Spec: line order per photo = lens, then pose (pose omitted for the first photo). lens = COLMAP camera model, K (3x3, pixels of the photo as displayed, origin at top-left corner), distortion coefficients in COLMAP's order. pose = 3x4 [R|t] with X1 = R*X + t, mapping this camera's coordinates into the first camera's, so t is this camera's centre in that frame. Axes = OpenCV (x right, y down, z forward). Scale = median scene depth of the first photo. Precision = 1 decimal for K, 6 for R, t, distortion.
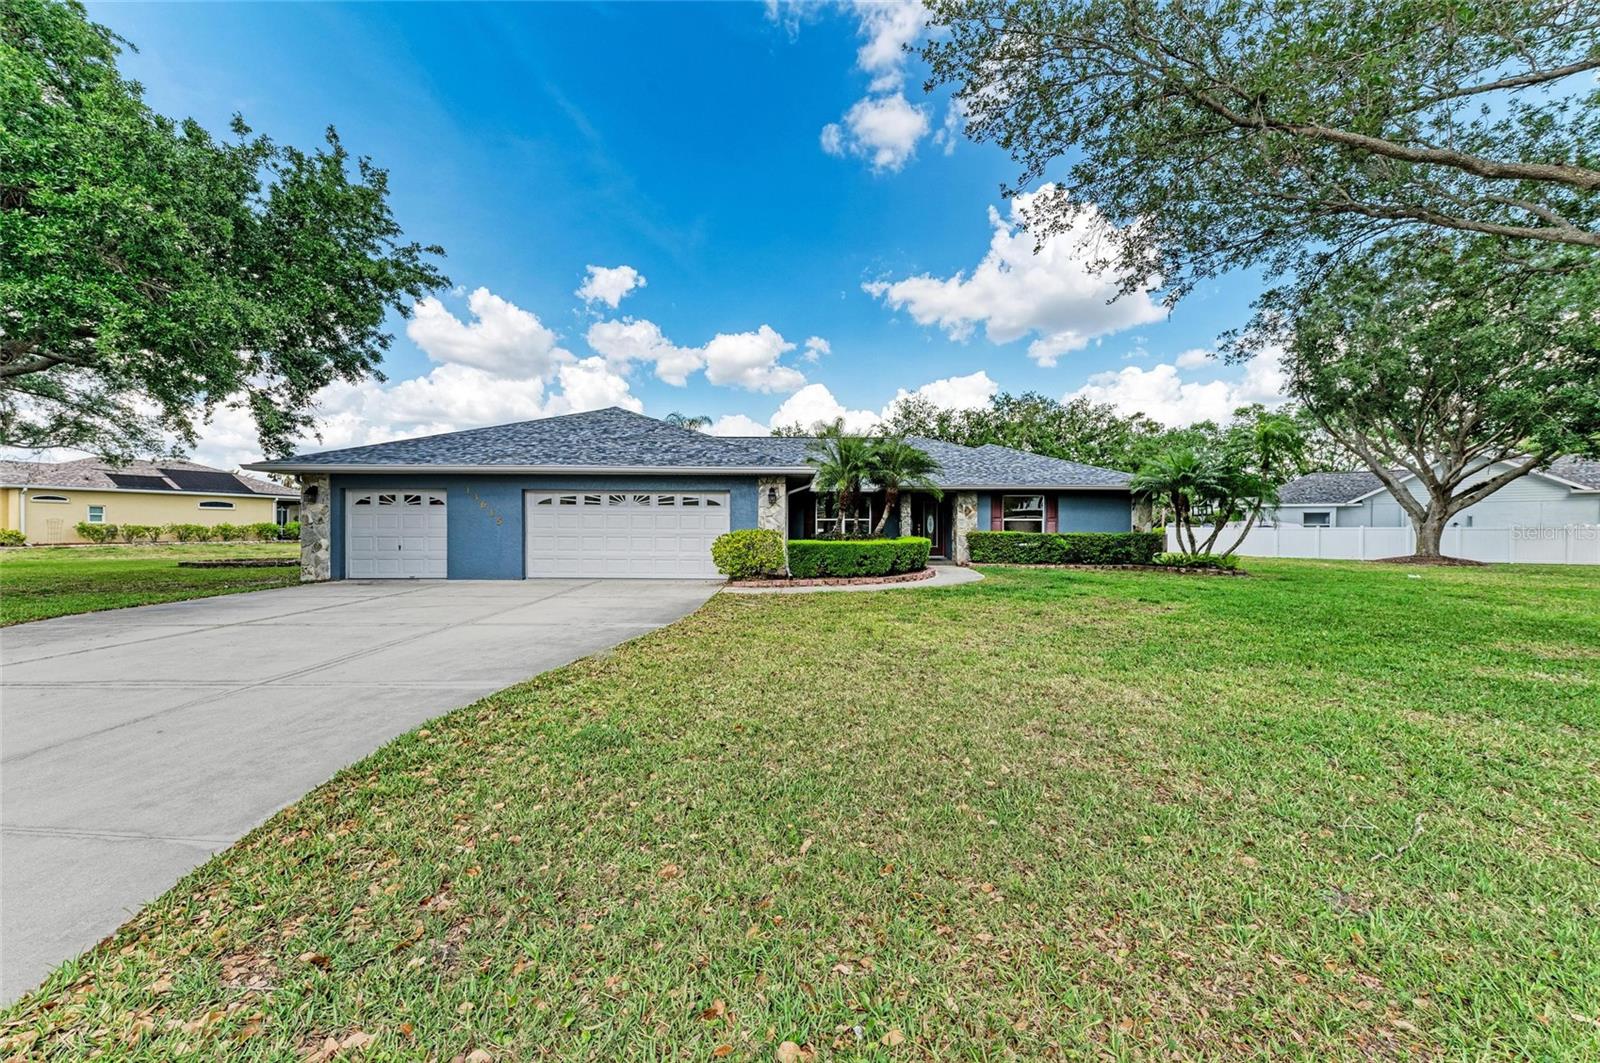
lens RADIAL K [[615.6, 0, 798.2], [0, 615.6, 531.6], [0, 0, 1]] dist [0.009989, -0.000425]
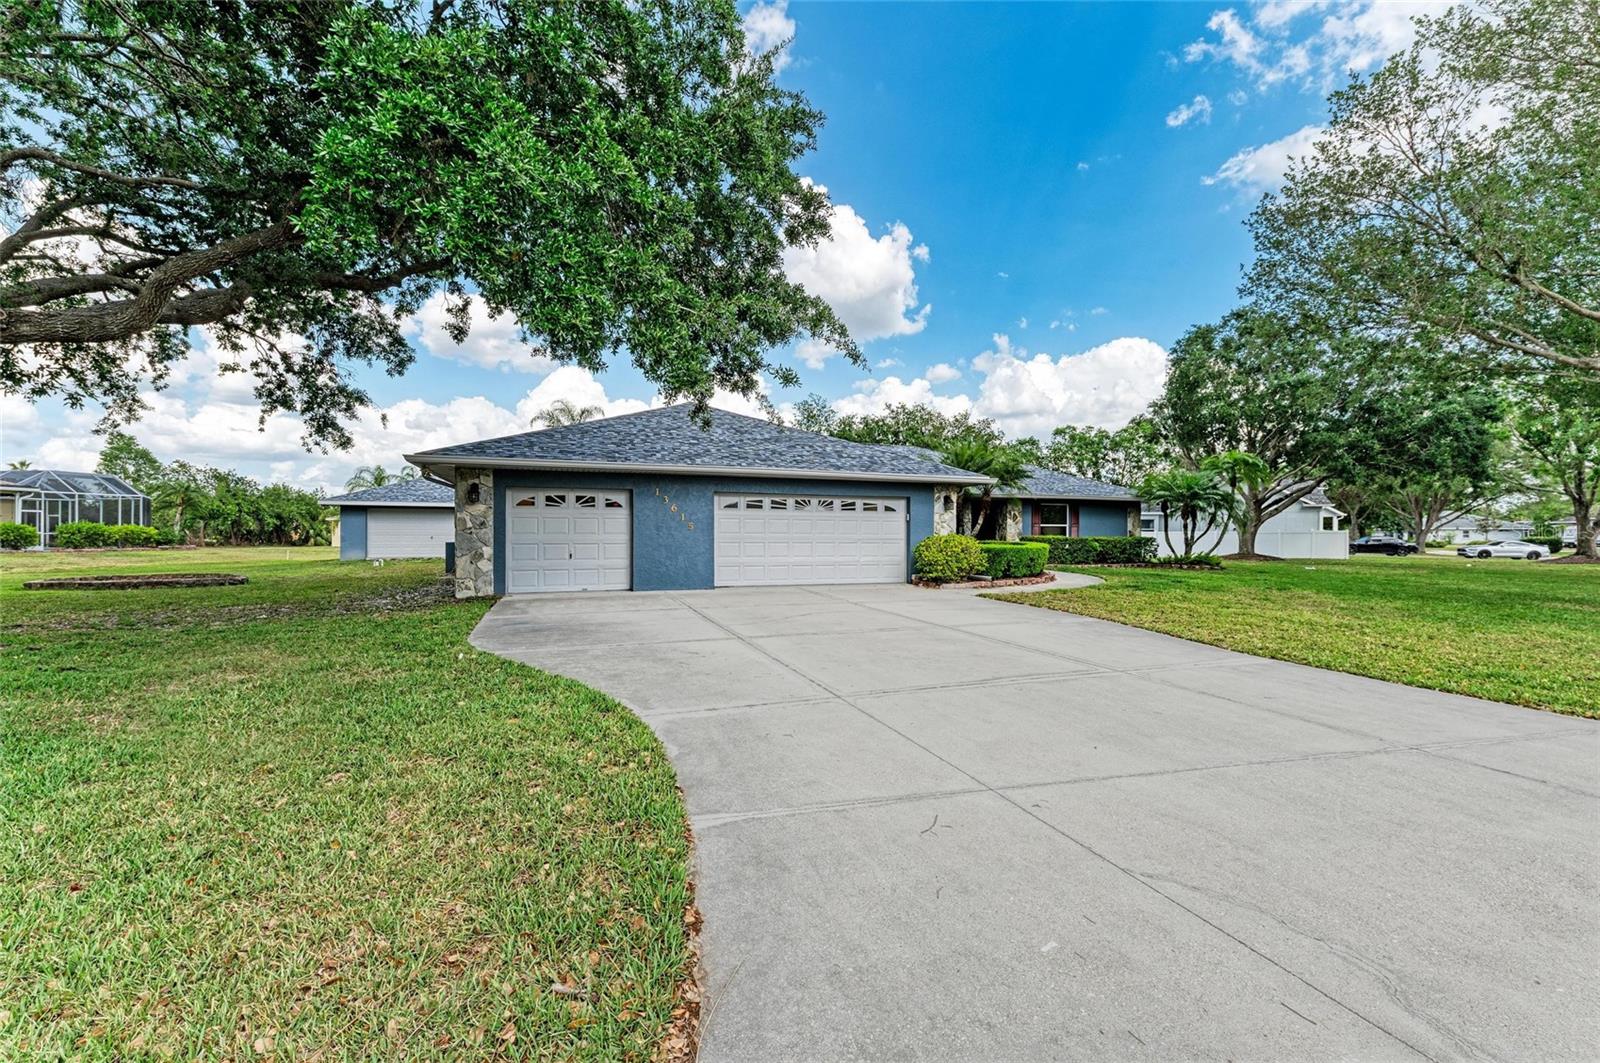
lens RADIAL K [[664.1, 0, 801.9], [0, 664.1, 533.6], [0, 0, 1]] dist [0.002646, -0.001074]
pose [[0.938043, -0.000822, 0.346517, -0.615531], [0.001618, 0.999997, -0.002008, -0.002980], [-0.346514, 0.002444, 0.938042, 0.011548]]
